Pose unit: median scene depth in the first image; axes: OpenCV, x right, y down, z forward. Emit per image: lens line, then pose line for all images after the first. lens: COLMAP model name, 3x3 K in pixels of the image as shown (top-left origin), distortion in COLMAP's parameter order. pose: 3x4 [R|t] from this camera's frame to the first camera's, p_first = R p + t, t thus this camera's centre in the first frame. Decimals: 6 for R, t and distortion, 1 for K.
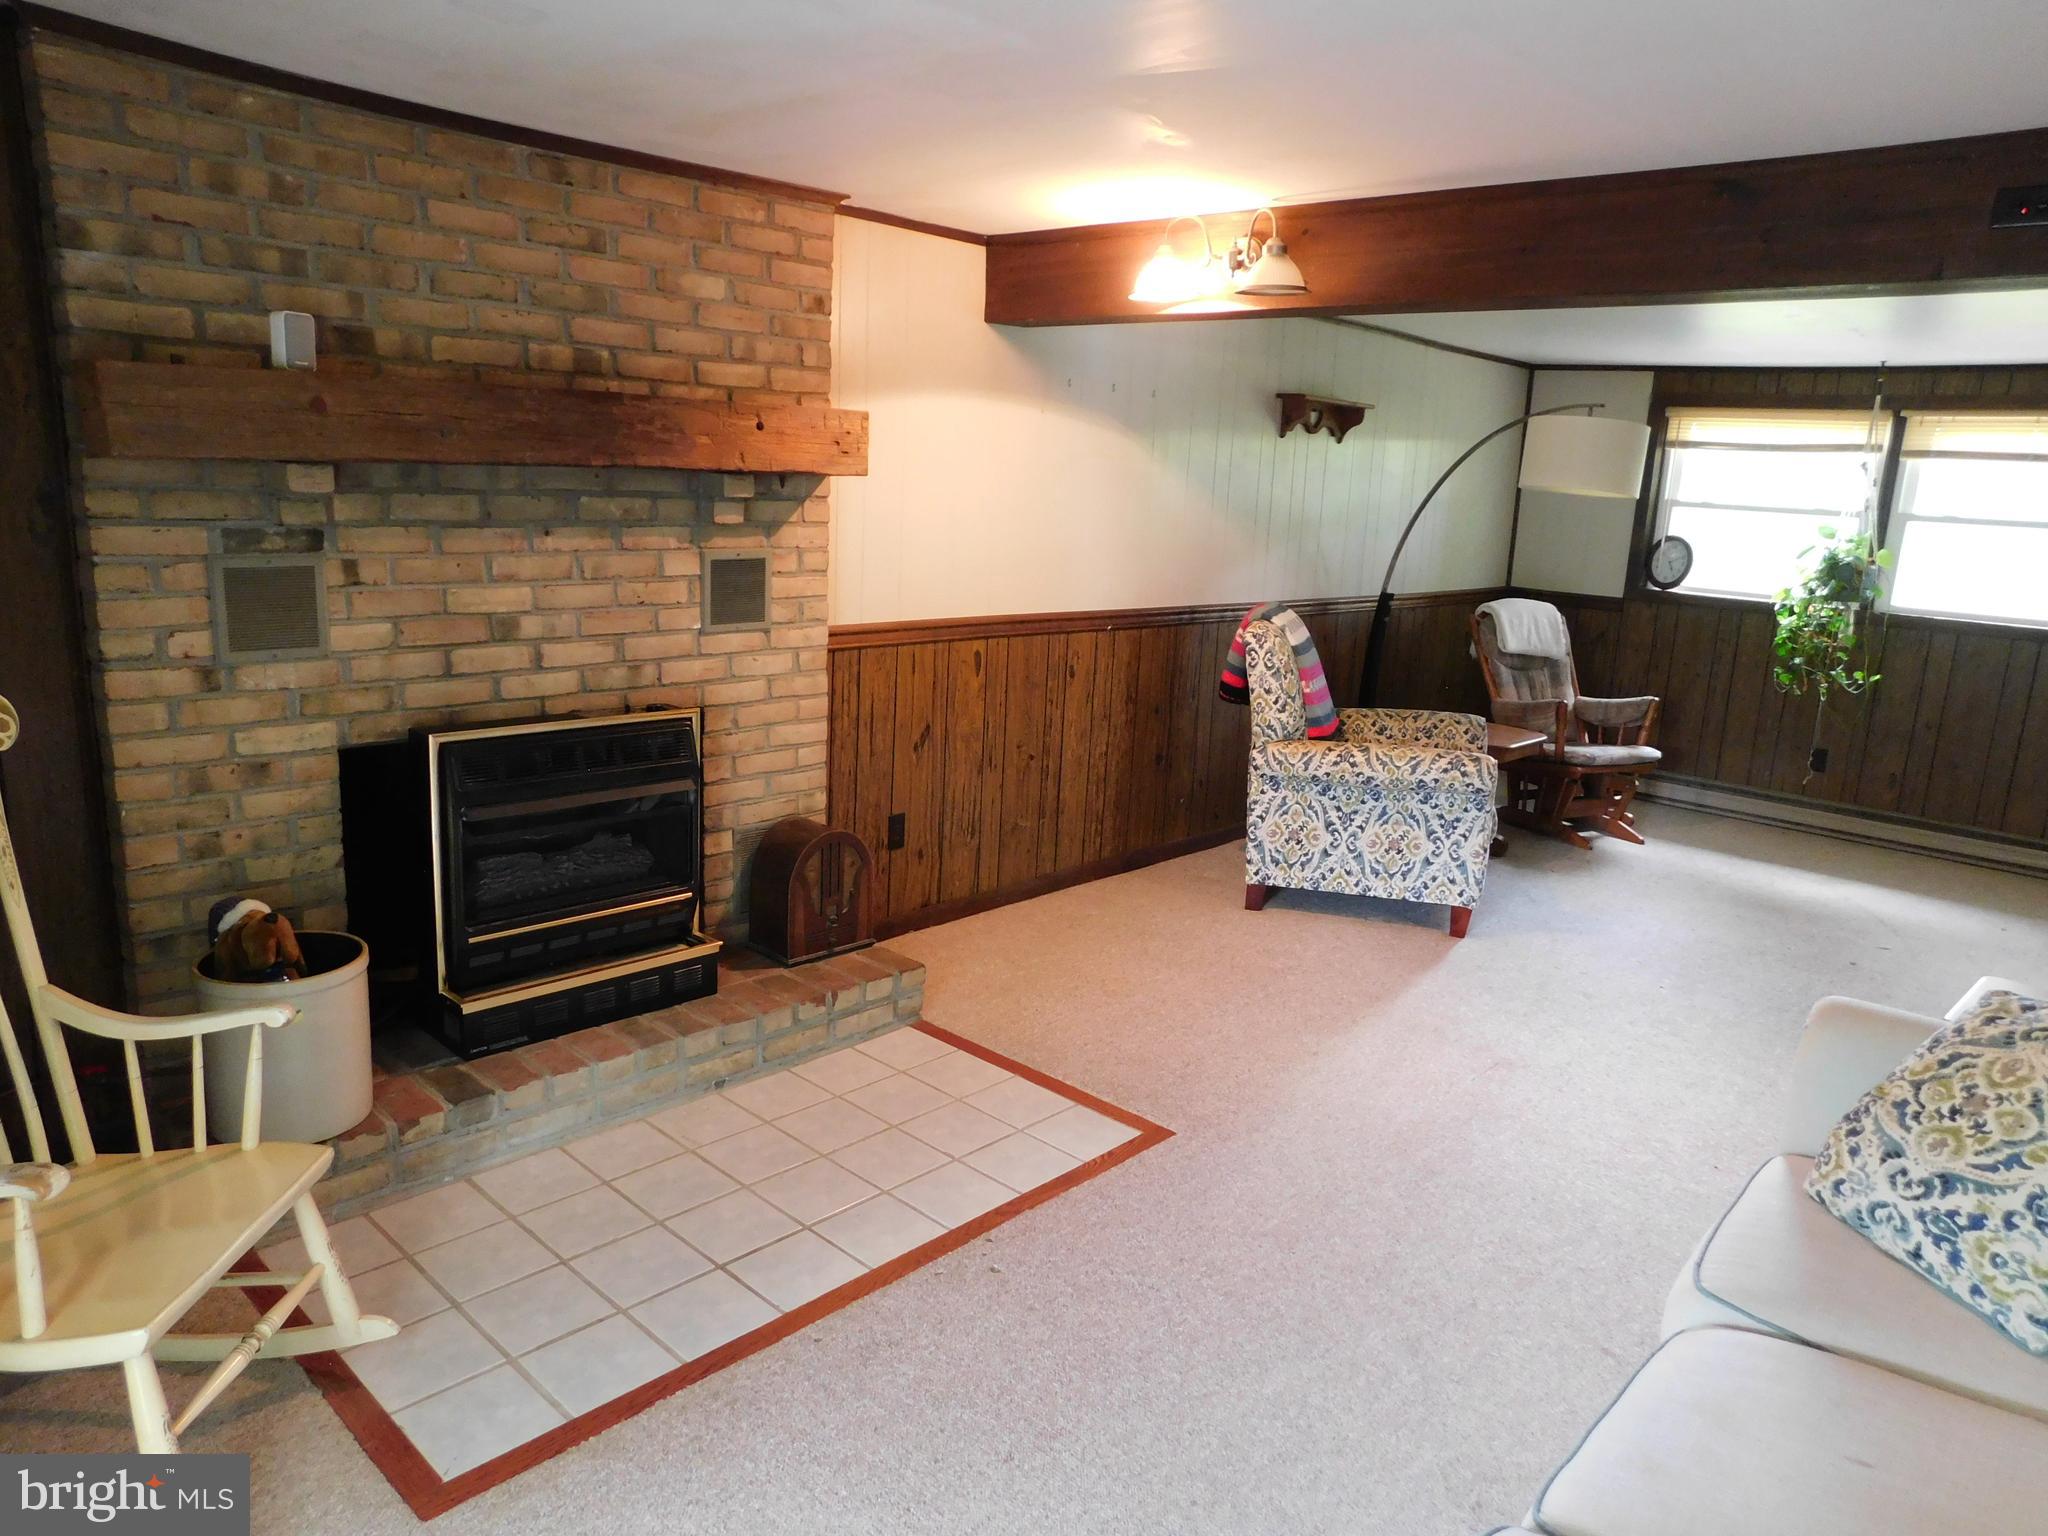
lens RADIAL K [[1358.1, 0, 1024.0], [0, 1358.1, 768.0], [0, 0, 1]] dist [-0.032596, 0.000650]
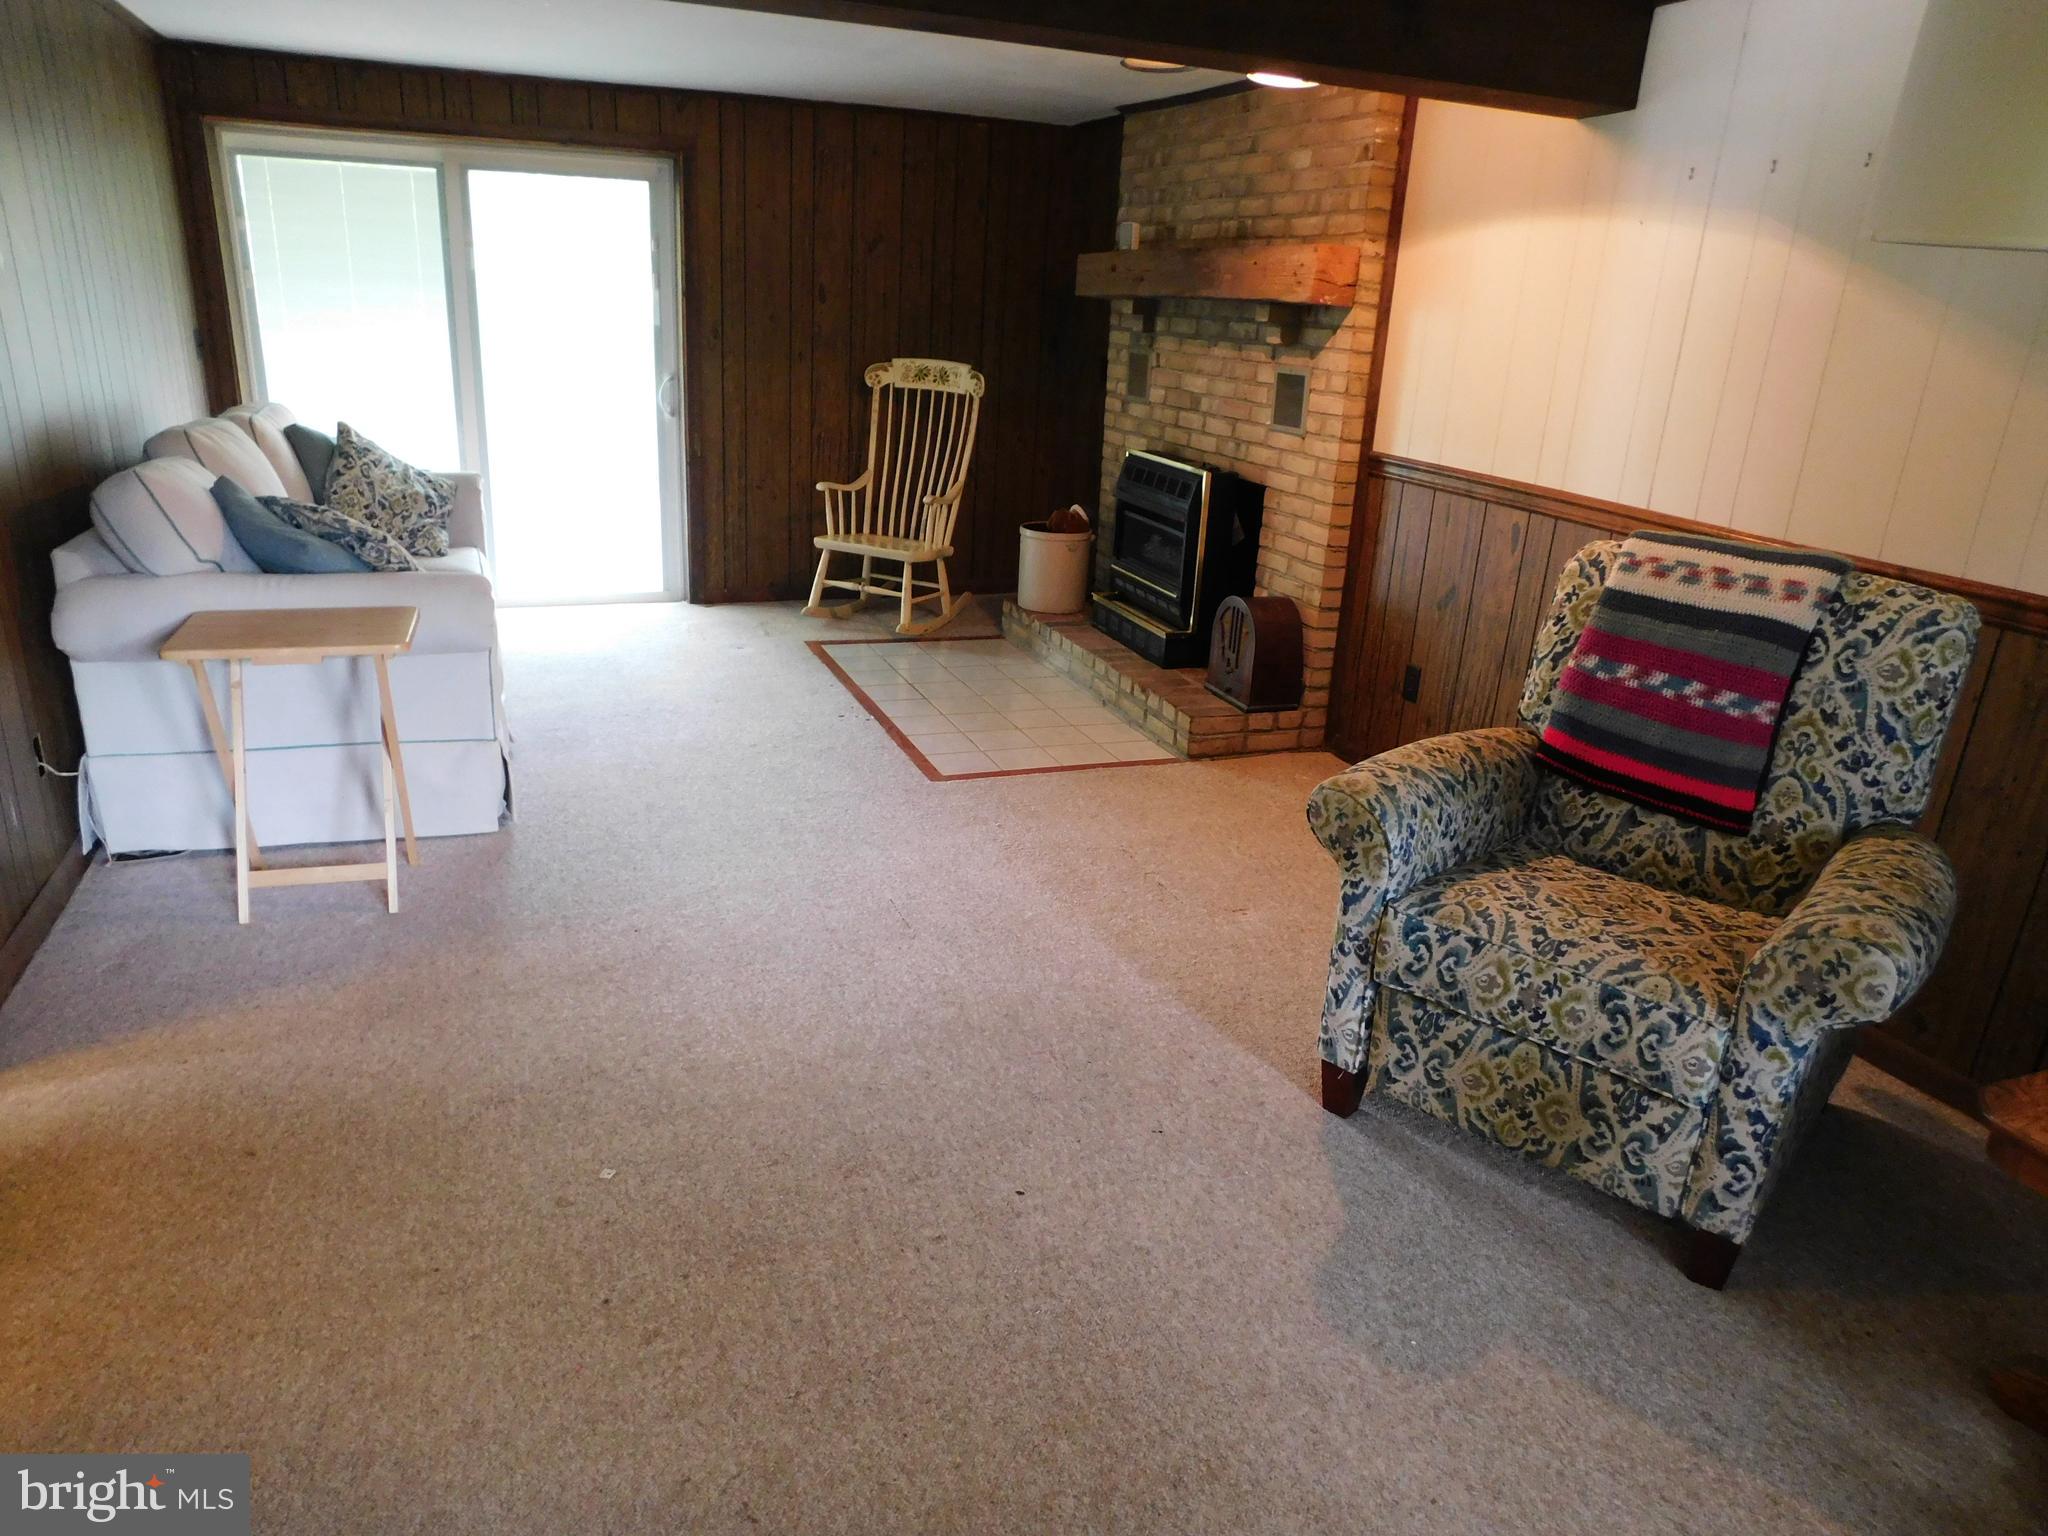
lens RADIAL K [[1358.1, 0, 1024.0], [0, 1358.1, 768.0], [0, 0, 1]] dist [-0.032596, 0.000650]
pose [[-0.431388, 0.224458, -0.873798, 1.124579], [-0.268679, 0.892641, 0.361943, -0.223335], [0.861230, 0.390909, -0.324767, 1.383102]]
